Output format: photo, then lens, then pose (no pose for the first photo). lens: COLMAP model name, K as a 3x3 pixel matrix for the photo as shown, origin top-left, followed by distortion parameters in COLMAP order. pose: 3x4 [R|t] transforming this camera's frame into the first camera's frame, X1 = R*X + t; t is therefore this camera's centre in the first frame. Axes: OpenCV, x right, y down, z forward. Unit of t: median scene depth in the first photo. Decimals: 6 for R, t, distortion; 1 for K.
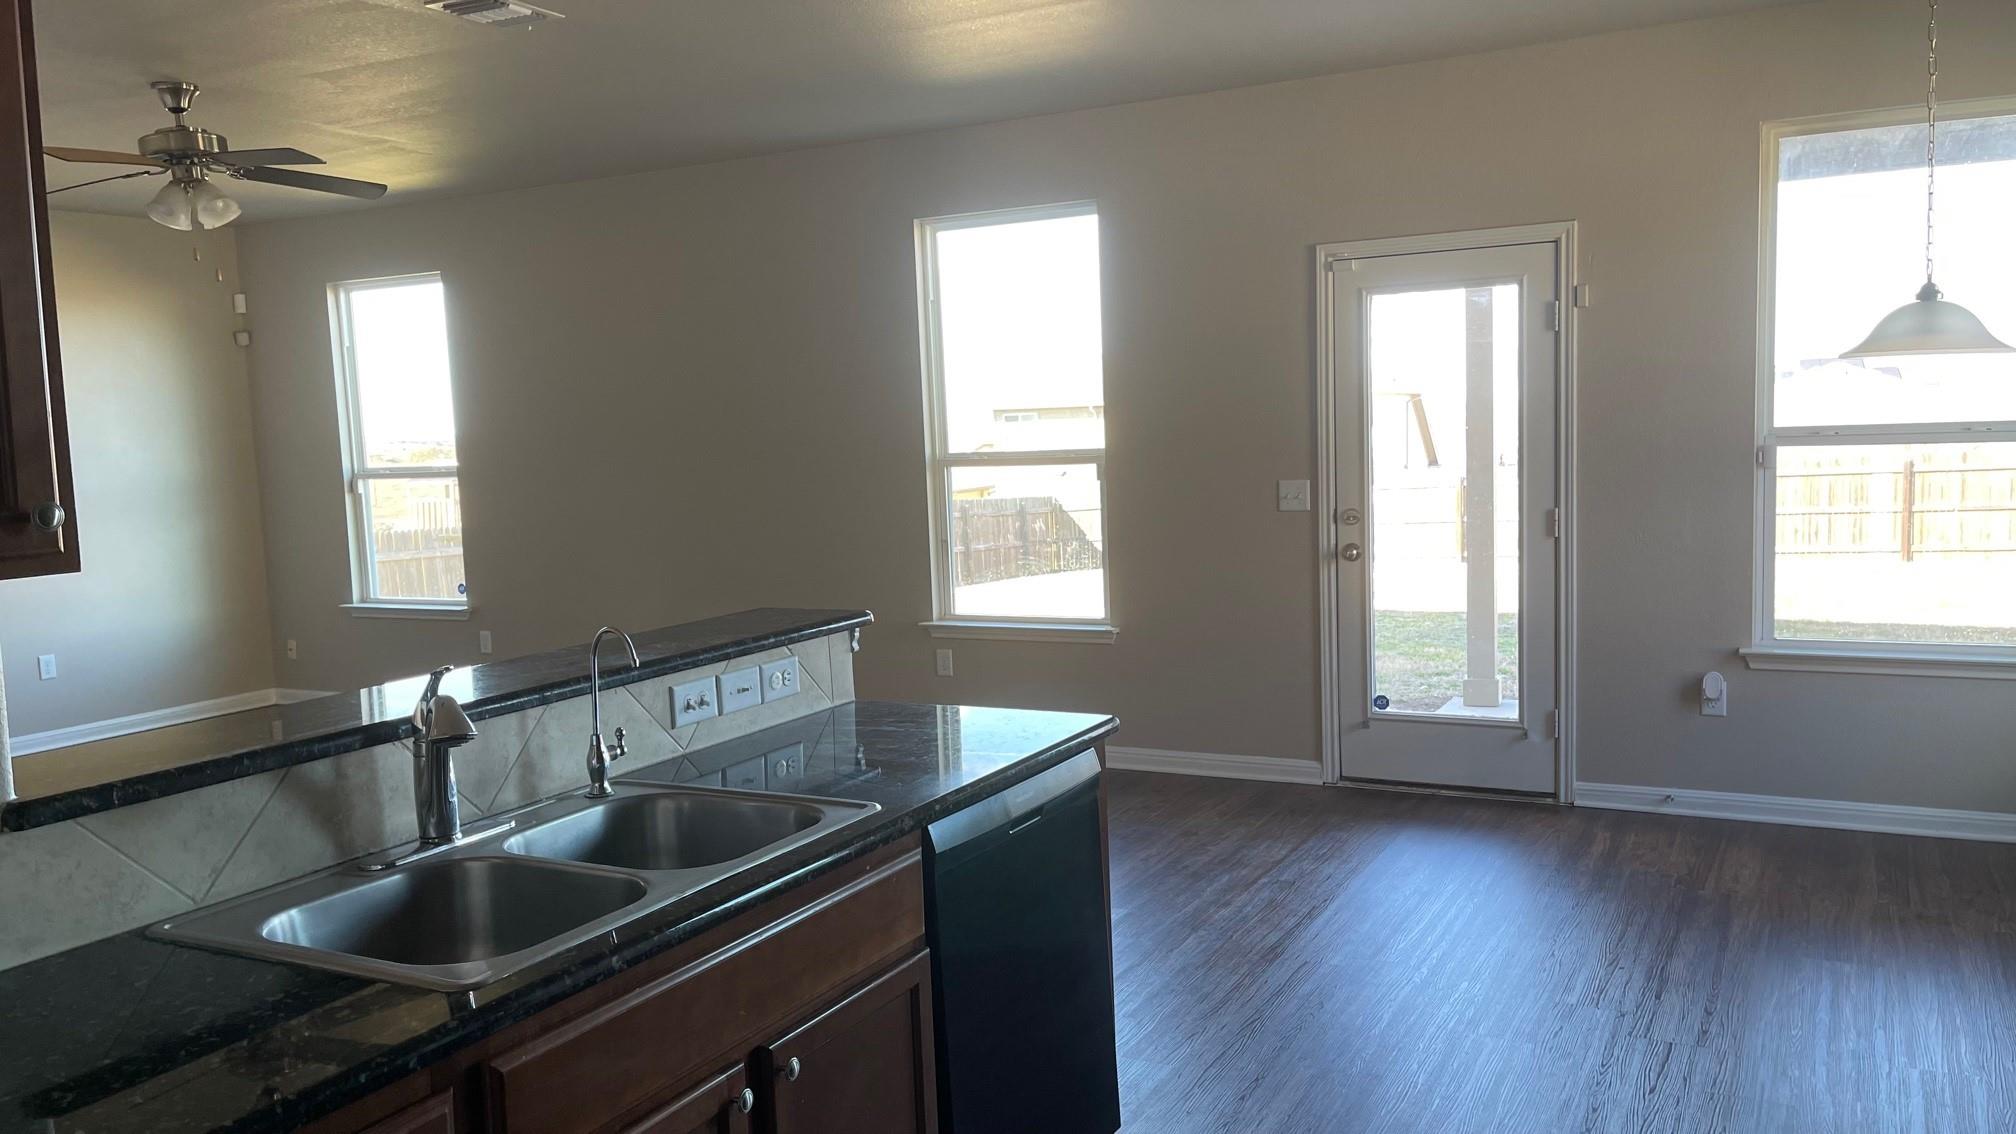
lens RADIAL K [[1518.6, 0, 1008.6], [0, 1518.6, 587.2], [0, 0, 1]] dist [0.064186, -0.074510]
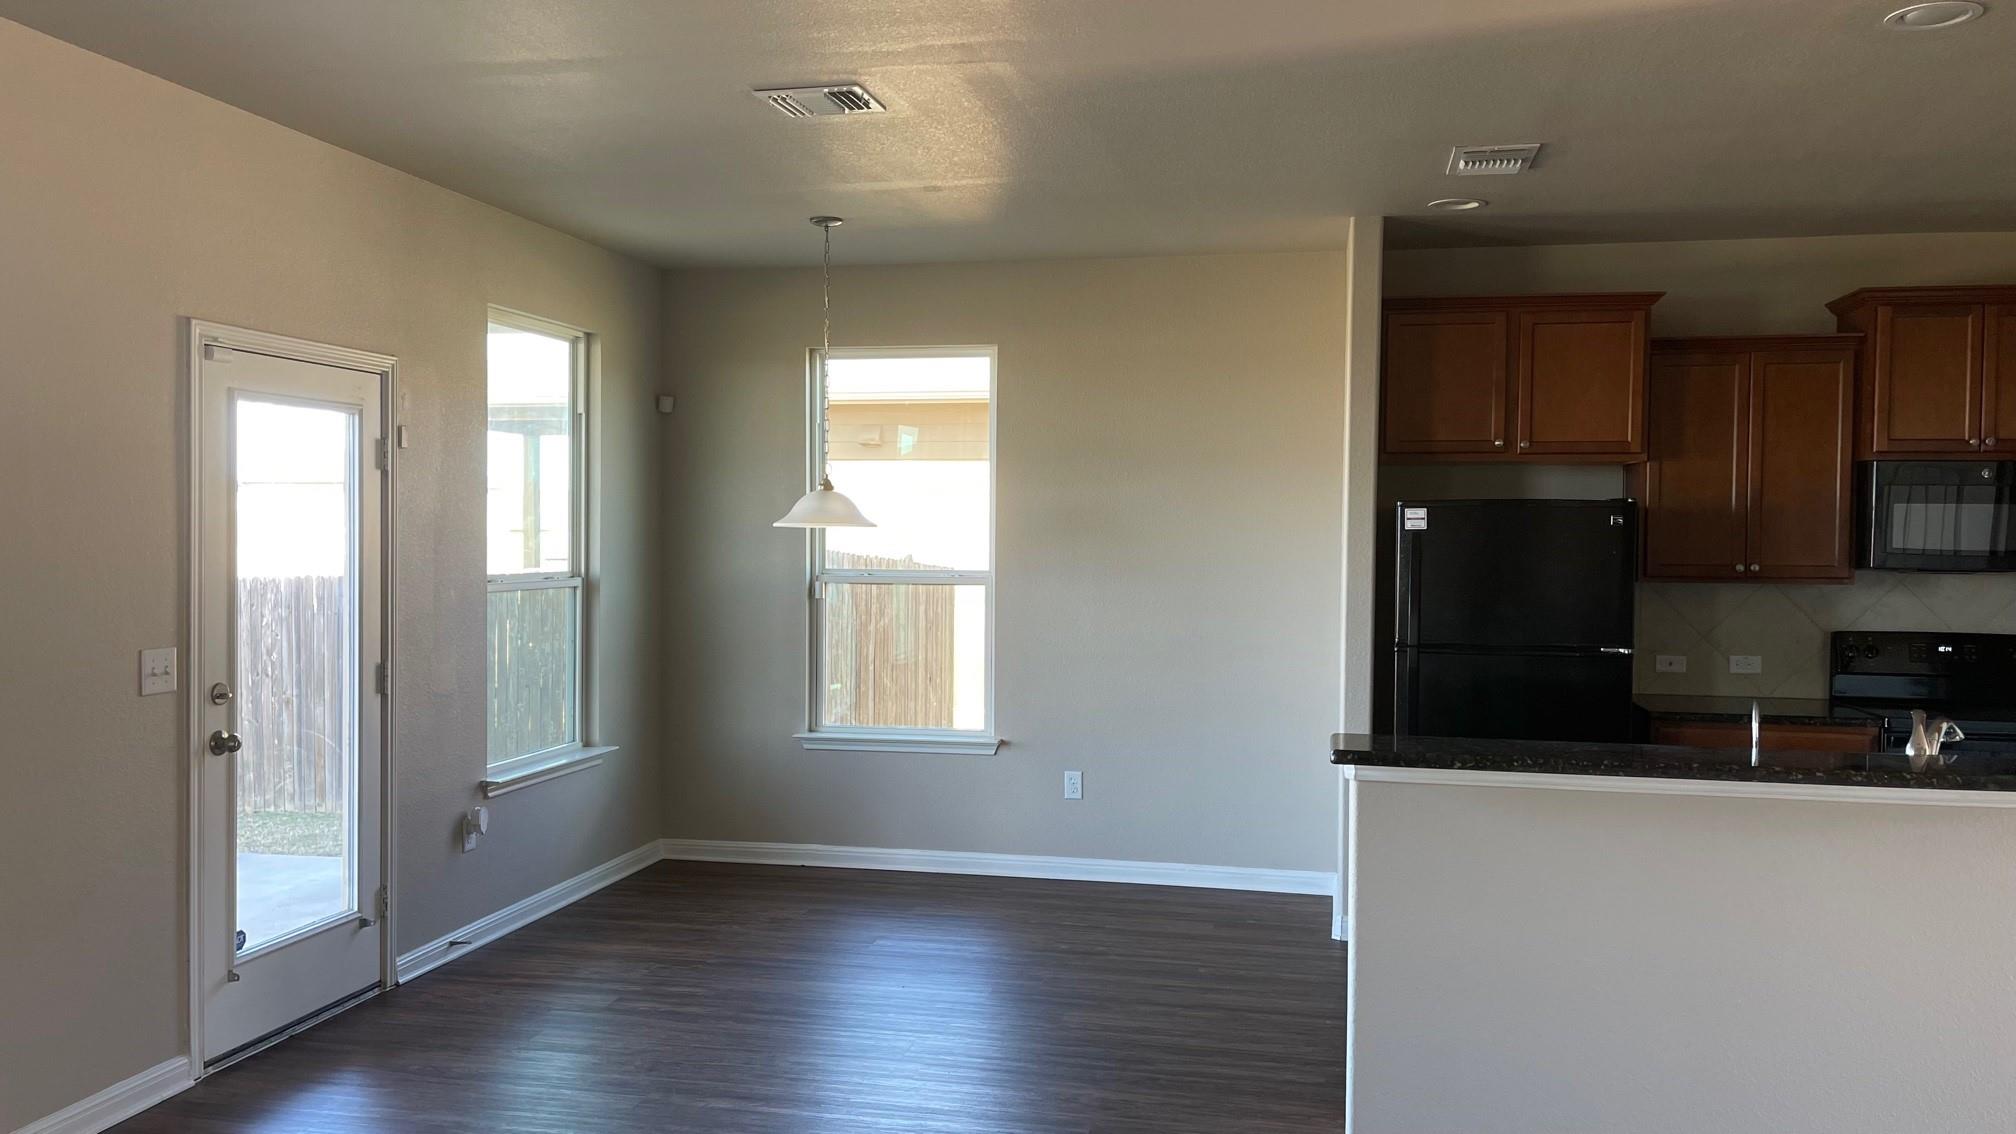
lens RADIAL K [[1518.6, 0, 1011.1], [0, 1518.6, 571.5], [0, 0, 1]] dist [0.064186, -0.074510]
pose [[-0.279867, 0.009980, 0.959987, -0.609886], [0.106102, 0.994142, 0.020597, -0.082412], [-0.954158, 0.107621, -0.279286, 0.870830]]
